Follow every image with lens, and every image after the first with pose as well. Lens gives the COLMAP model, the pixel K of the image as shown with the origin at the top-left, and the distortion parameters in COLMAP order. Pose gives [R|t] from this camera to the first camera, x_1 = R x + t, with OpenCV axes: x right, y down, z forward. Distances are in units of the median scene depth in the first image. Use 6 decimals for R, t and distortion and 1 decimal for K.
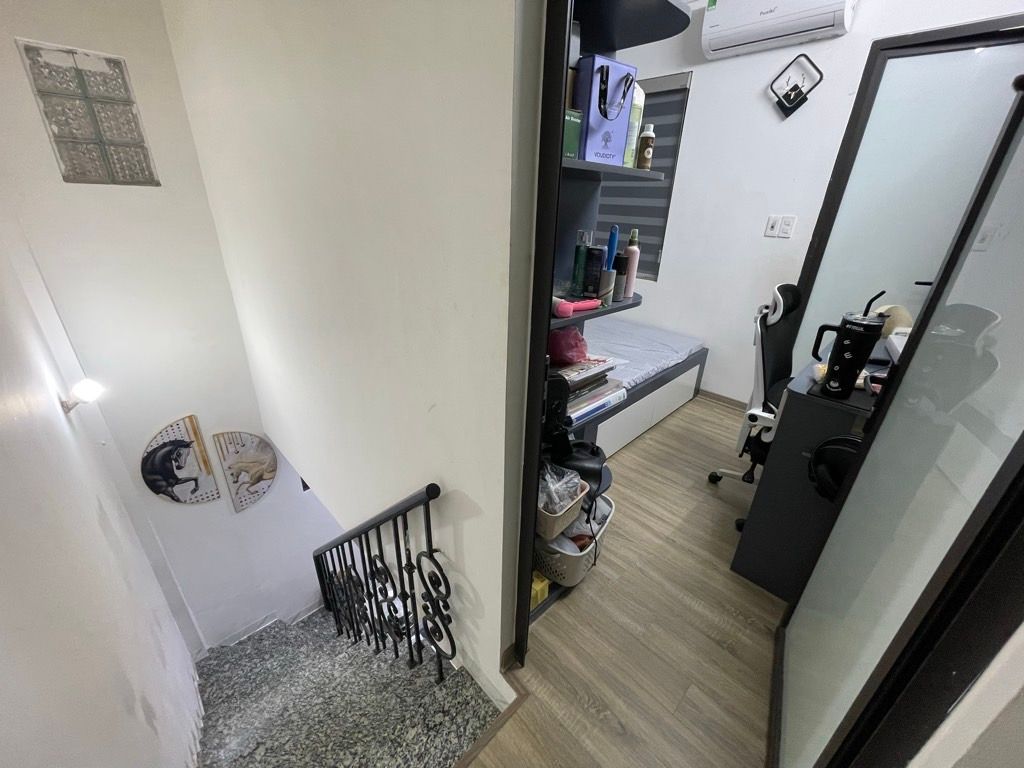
lens RADIAL K [[415.1, 0, 512.0], [0, 415.1, 384.0], [0, 0, 1]] dist [-0.007371, 0.005837]
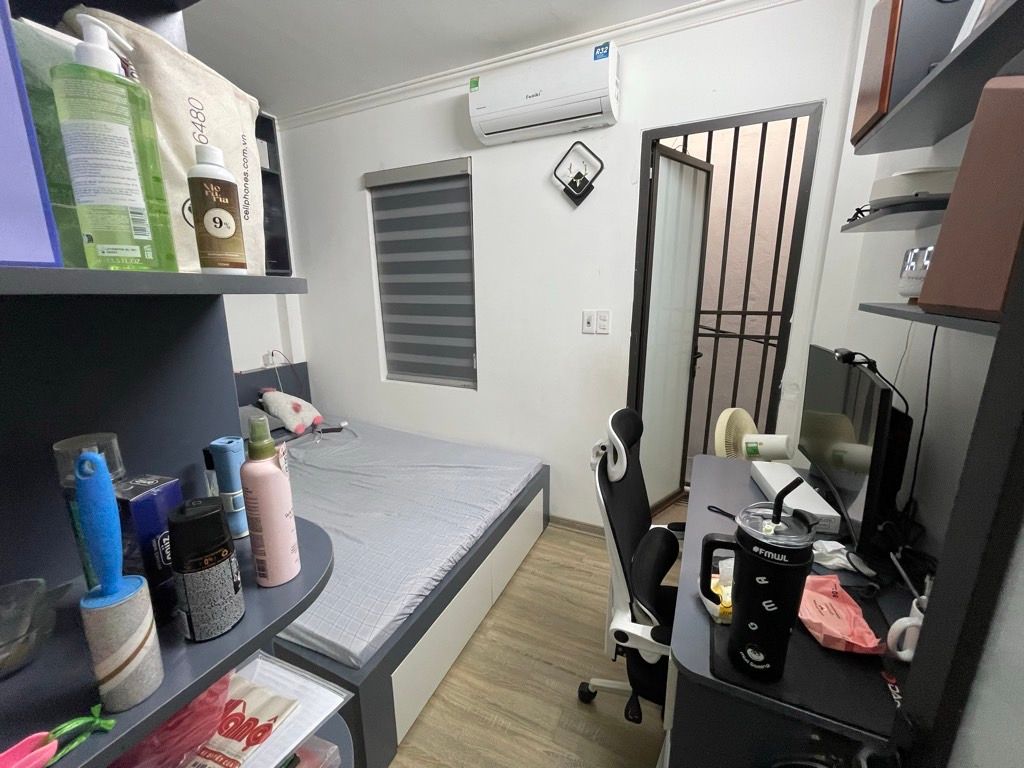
lens RADIAL K [[415.1, 0, 512.0], [0, 415.1, 384.0], [0, 0, 1]] dist [-0.007371, 0.005837]
pose [[0.938426, -0.109776, 0.327576, 0.210390], [0.170270, 0.971981, -0.162055, -0.163271], [-0.300607, 0.207853, 0.930824, 0.312223]]
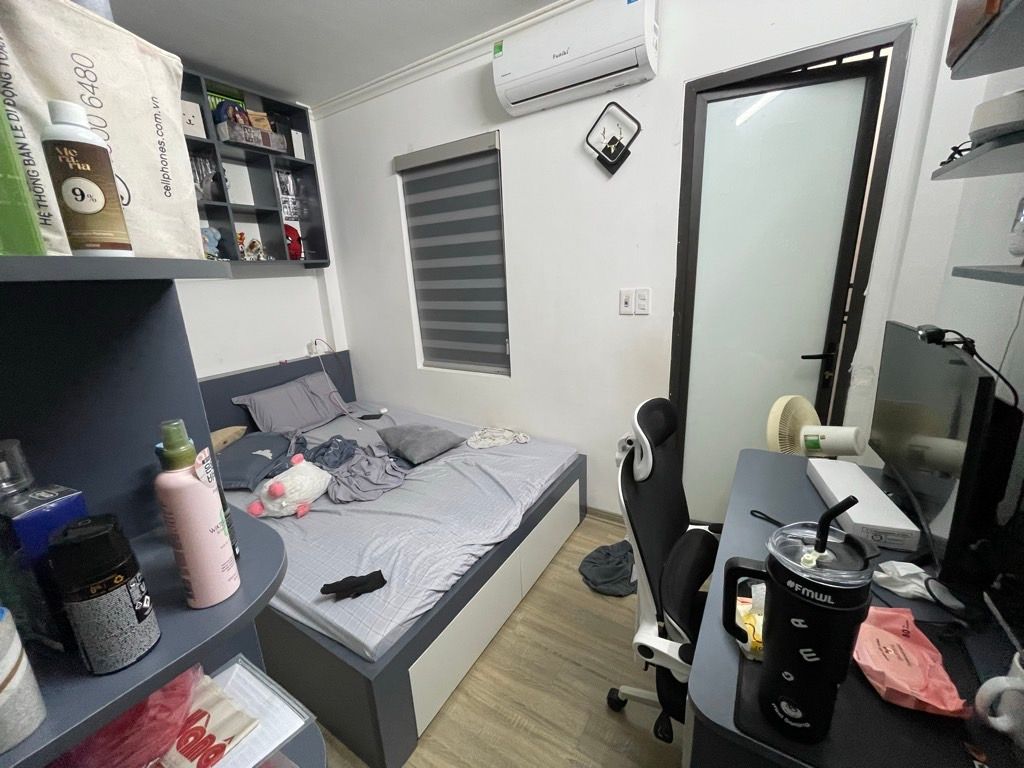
lens RADIAL K [[413.7, 0, 512.0], [0, 413.7, 384.0], [0, 0, 1]] dist [-0.000381, -0.000083]
pose [[0.970439, -0.128672, 0.204186, 0.266555], [0.160000, 0.976388, -0.145140, -0.168006], [-0.180689, 0.173520, 0.968113, 0.340056]]
